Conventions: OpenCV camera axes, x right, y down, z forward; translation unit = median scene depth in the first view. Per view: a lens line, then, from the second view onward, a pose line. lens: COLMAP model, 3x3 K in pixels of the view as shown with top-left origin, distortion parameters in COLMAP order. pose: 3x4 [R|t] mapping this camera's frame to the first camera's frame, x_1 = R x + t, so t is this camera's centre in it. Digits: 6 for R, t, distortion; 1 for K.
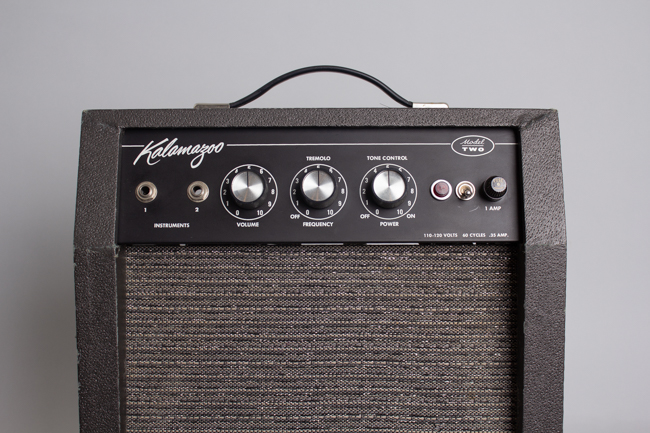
lens RADIAL K [[936.4, 0, 327.0], [0, 936.4, 213.1], [0, 0, 1]] dist [-0.092137, 0.000000]
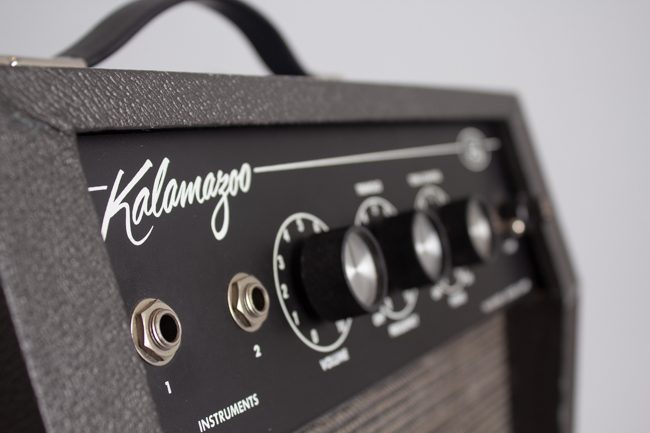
lens RADIAL K [[949.9, 0, 326.7], [0, 949.9, 217.7], [0, 0, 1]] dist [-0.171090, 0.000000]
pose [[0.480063, -0.097836, 0.871761, -0.437663], [0.094873, 0.993723, 0.059278, -0.073860], [-0.872089, 0.054249, 0.486332, 0.785269]]
